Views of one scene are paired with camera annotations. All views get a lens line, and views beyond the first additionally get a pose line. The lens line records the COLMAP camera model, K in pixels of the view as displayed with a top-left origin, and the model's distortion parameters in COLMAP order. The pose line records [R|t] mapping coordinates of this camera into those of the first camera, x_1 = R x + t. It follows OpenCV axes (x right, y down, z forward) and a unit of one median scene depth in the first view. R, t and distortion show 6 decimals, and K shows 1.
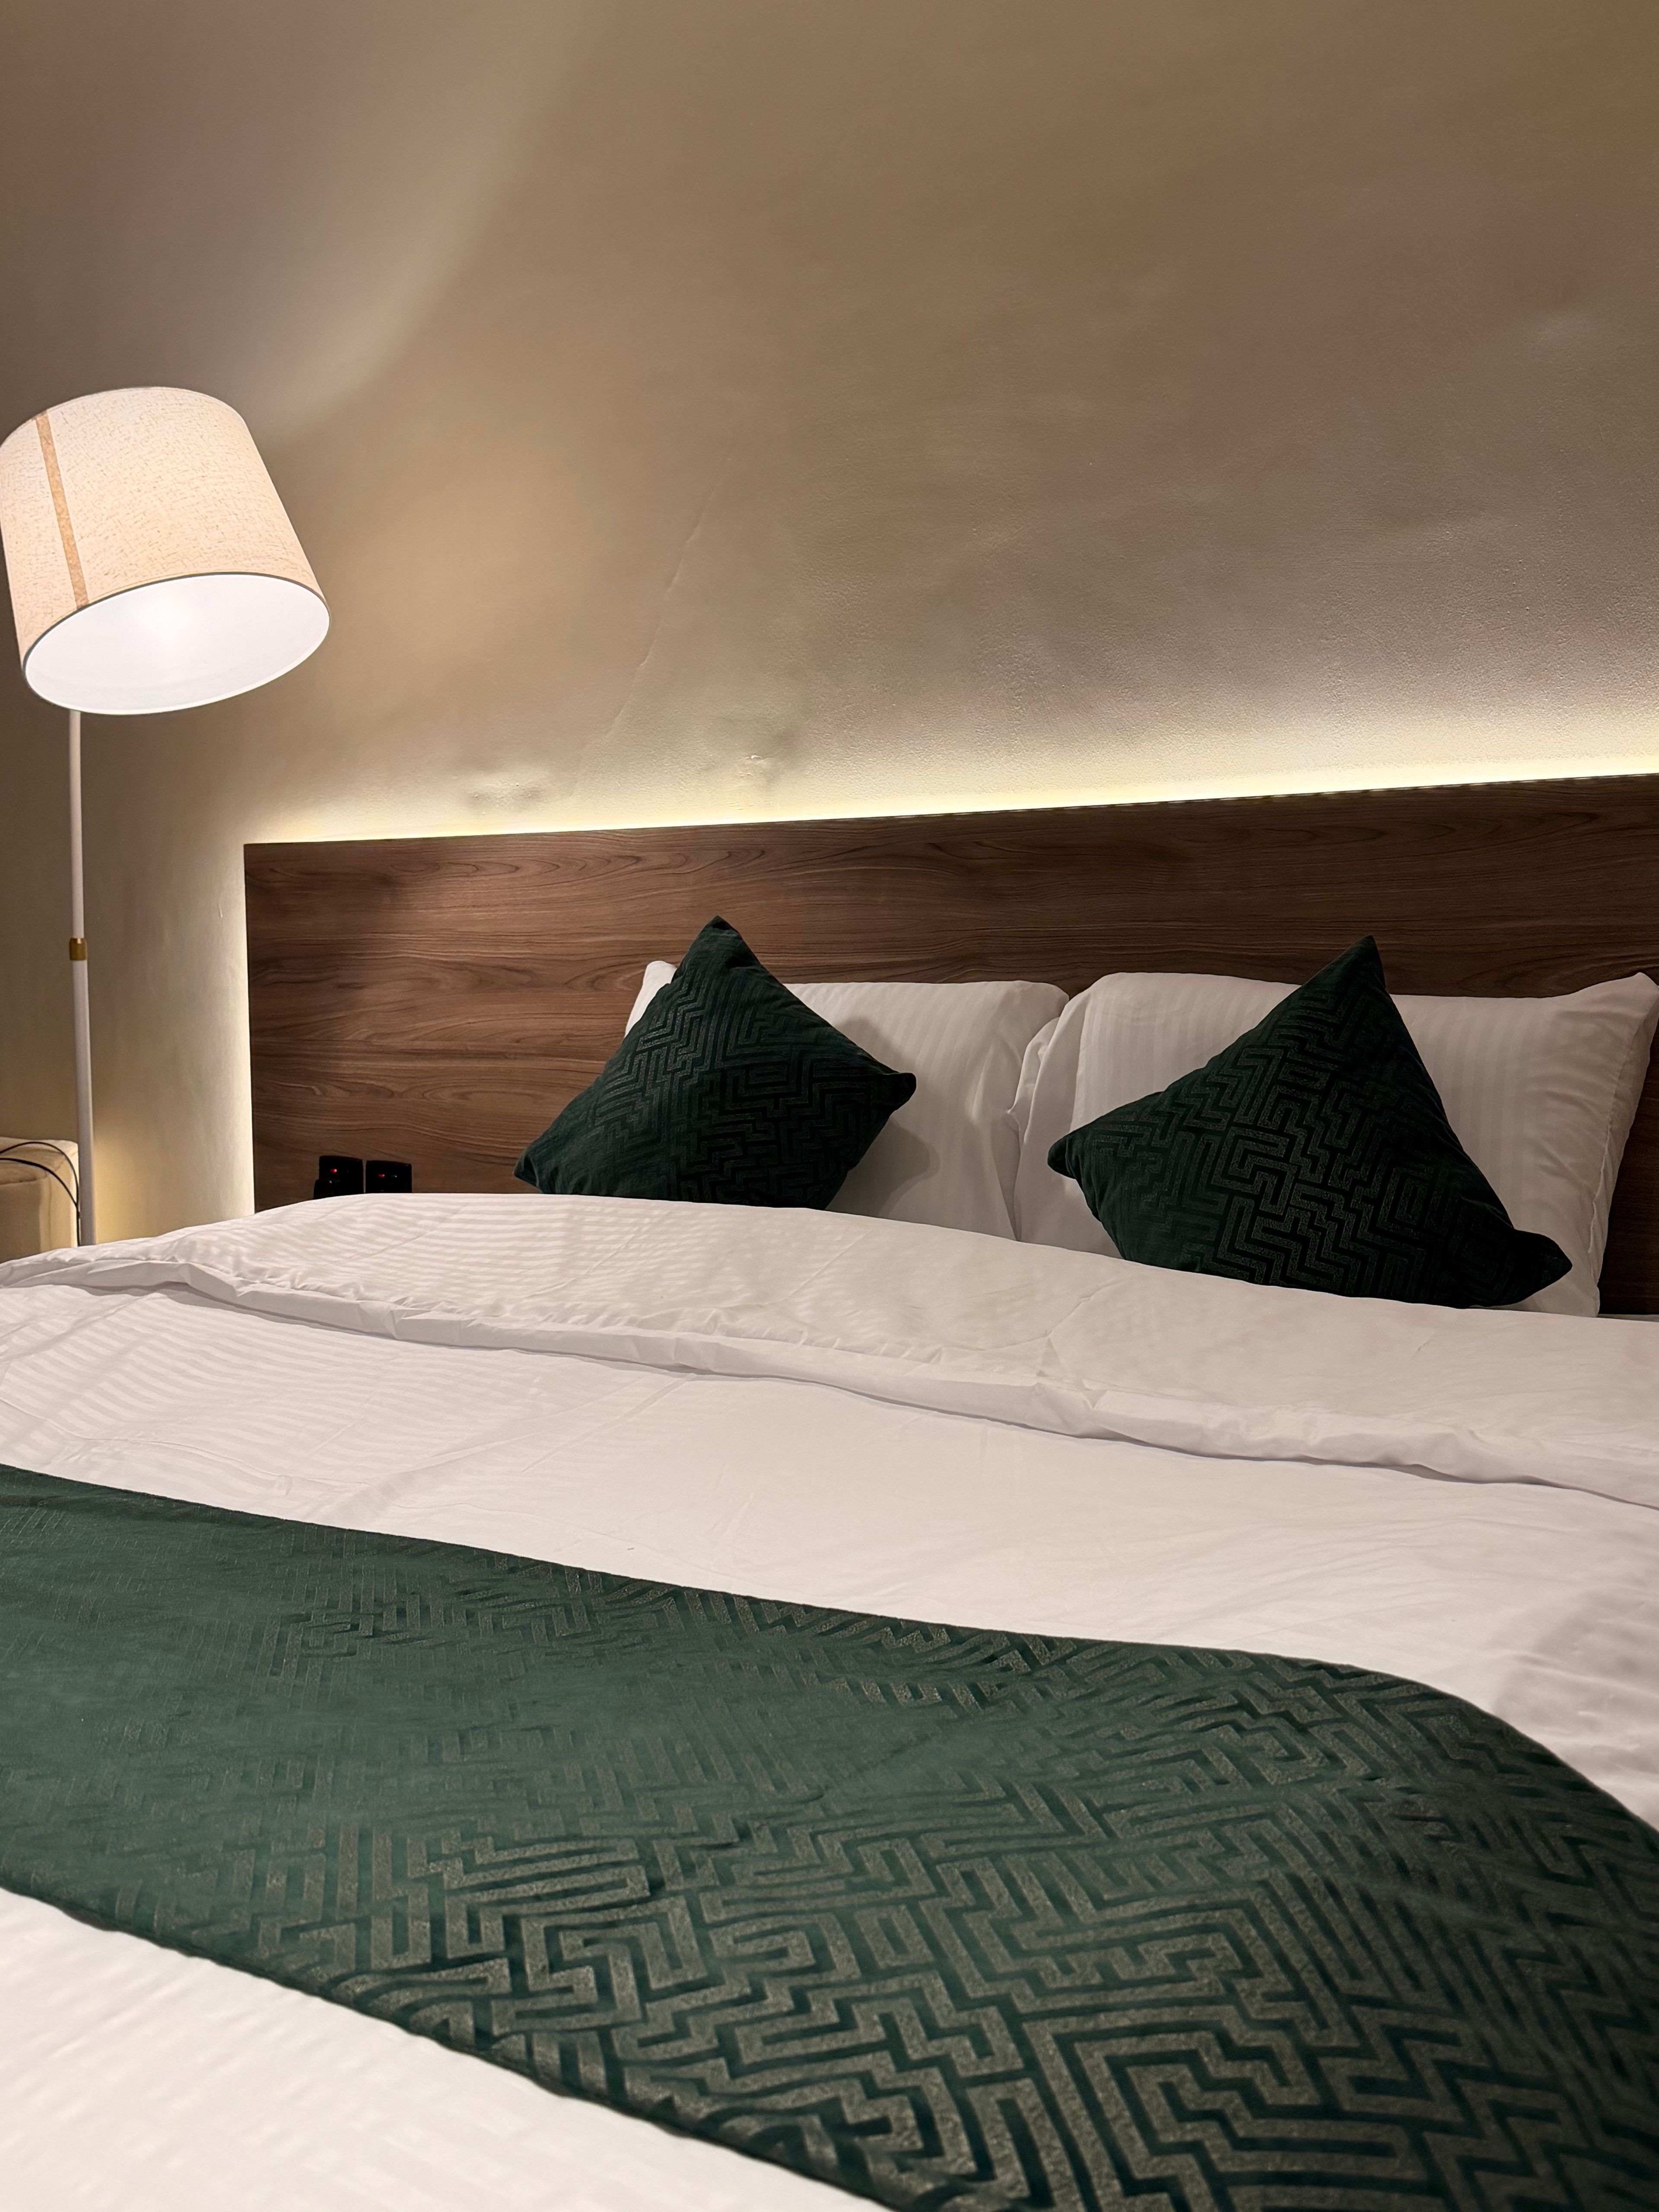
lens RADIAL K [[2062.3, 0, 829.5], [0, 2062.3, 1106.0], [0, 0, 1]] dist [0.142844, 0.007380]
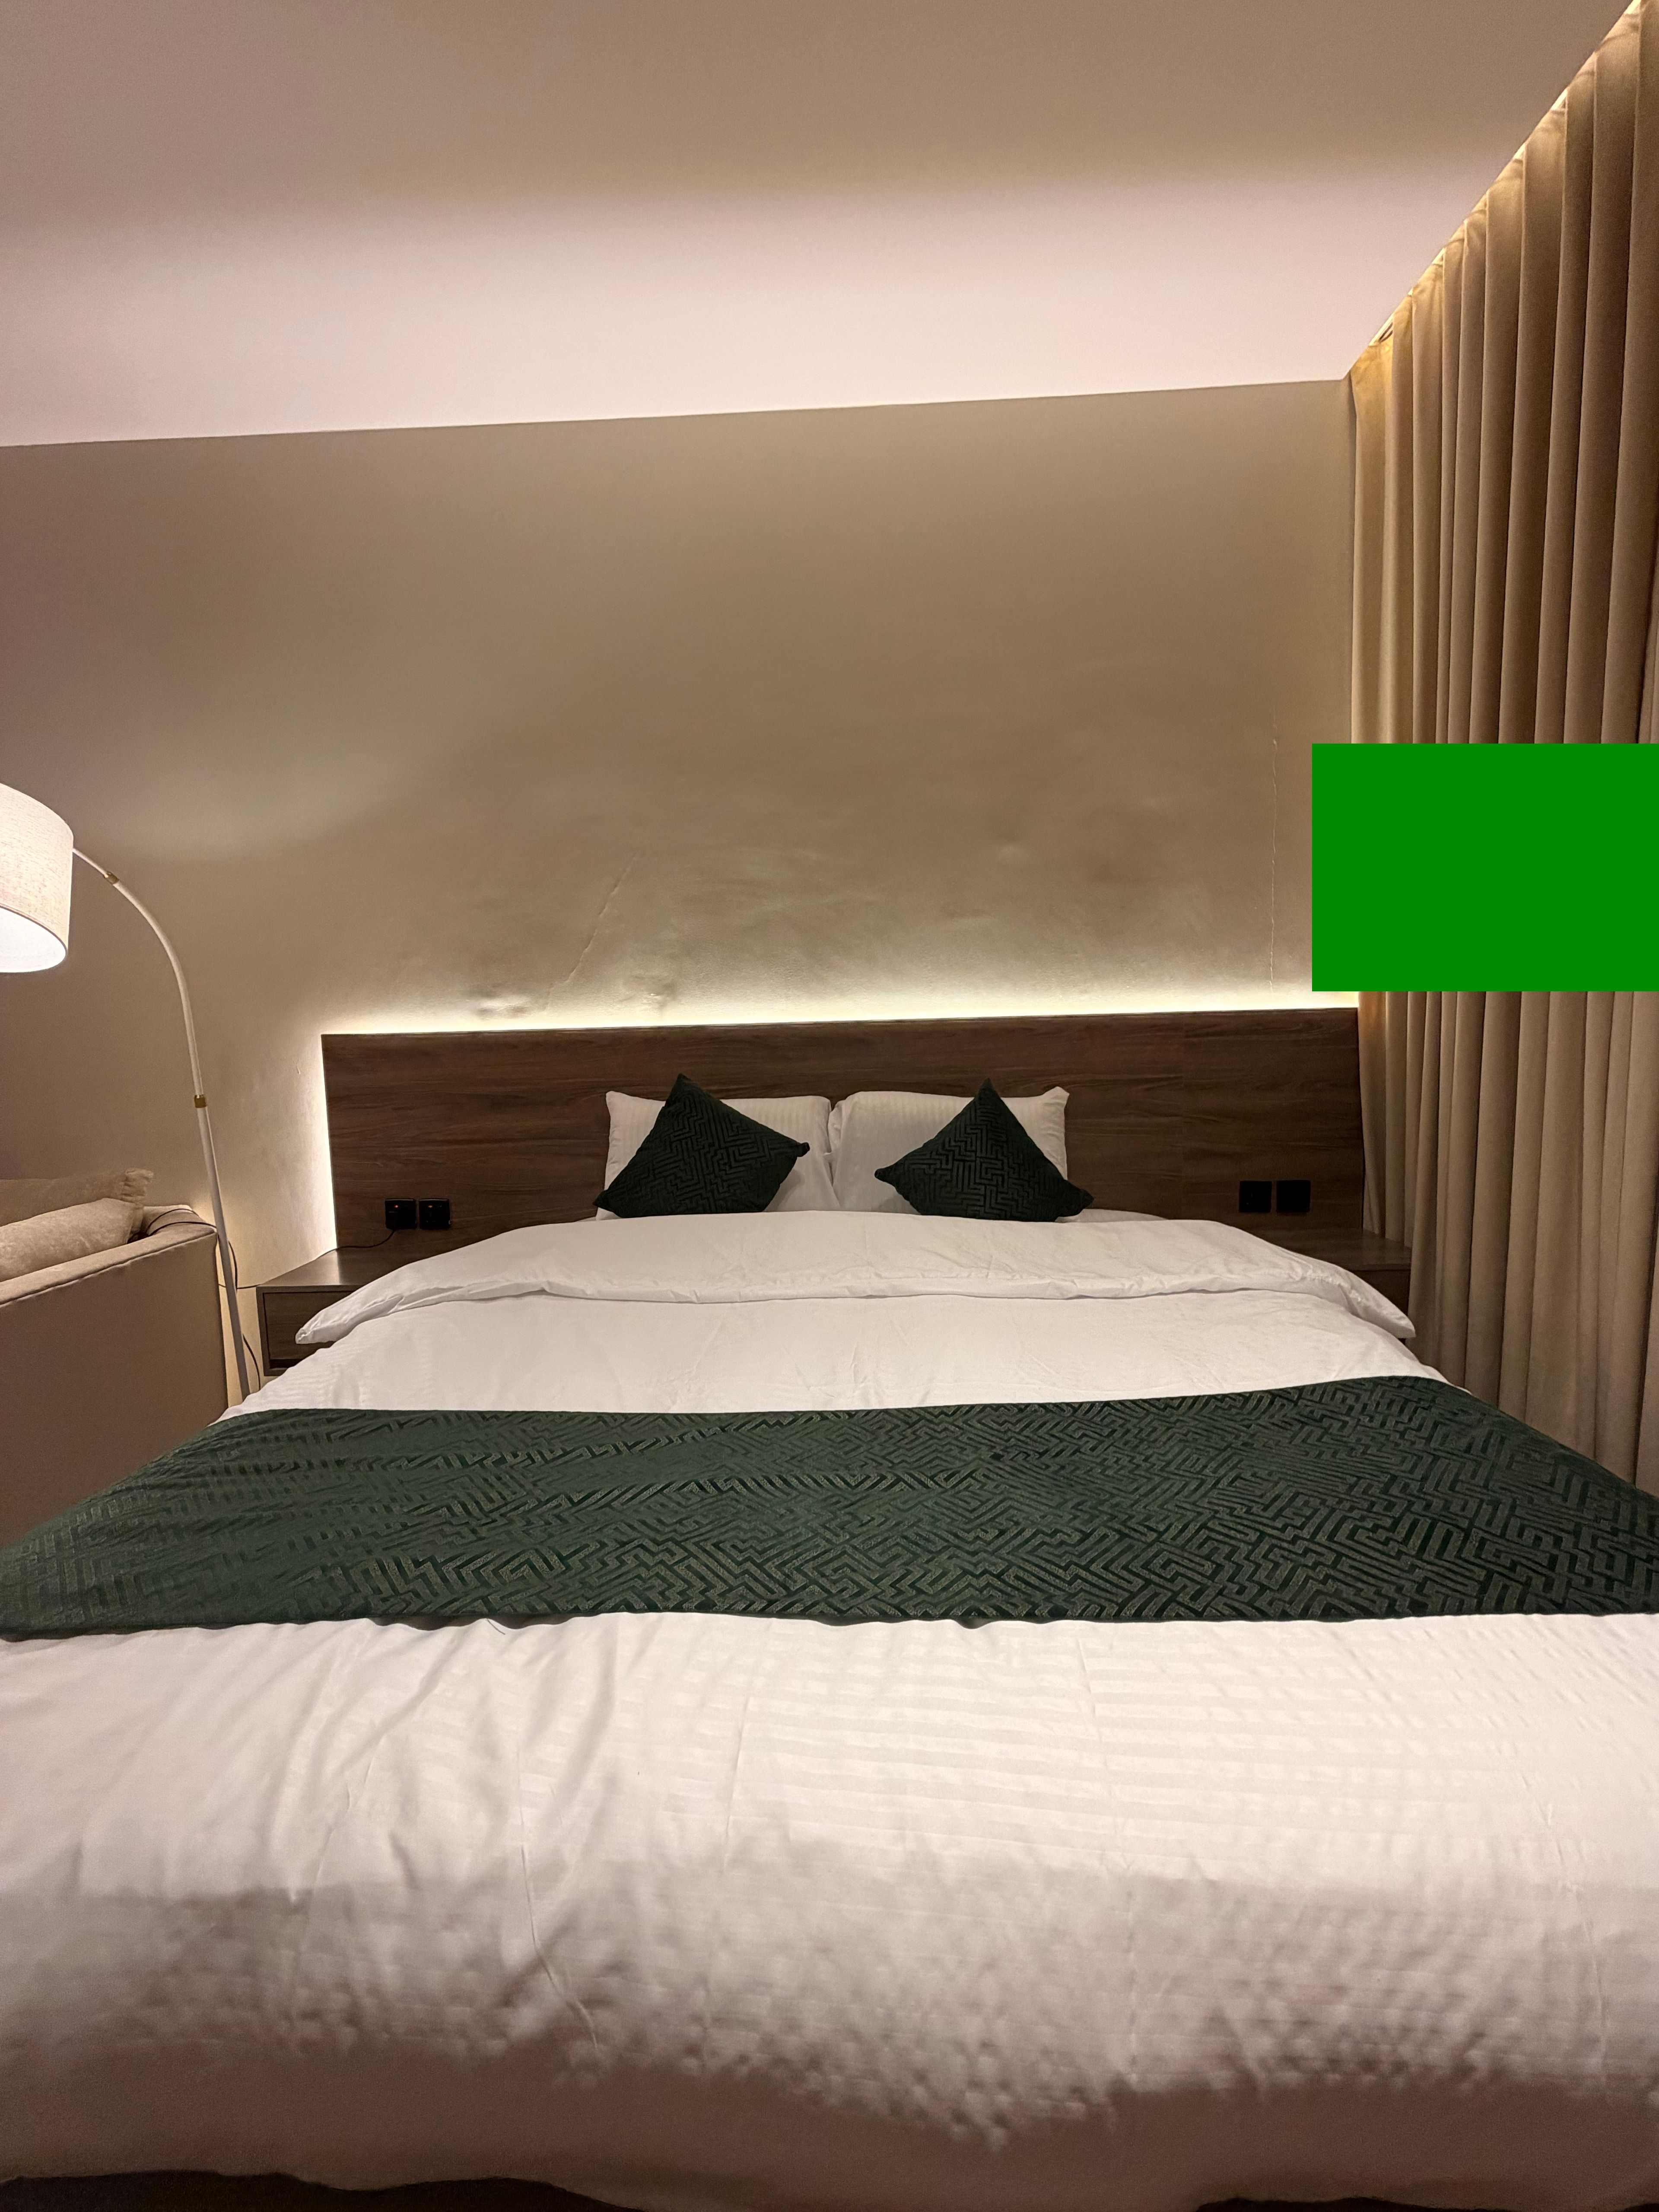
lens RADIAL K [[884.1, 0, 828.2], [0, 884.1, 1086.6], [0, 0, 1]] dist [0.002249, 0.000382]
pose [[0.857467, -0.049473, 0.512155, -0.408470], [0.059708, 0.998210, -0.003540, -0.068361], [-0.511063, 0.033616, 0.858886, 0.140487]]
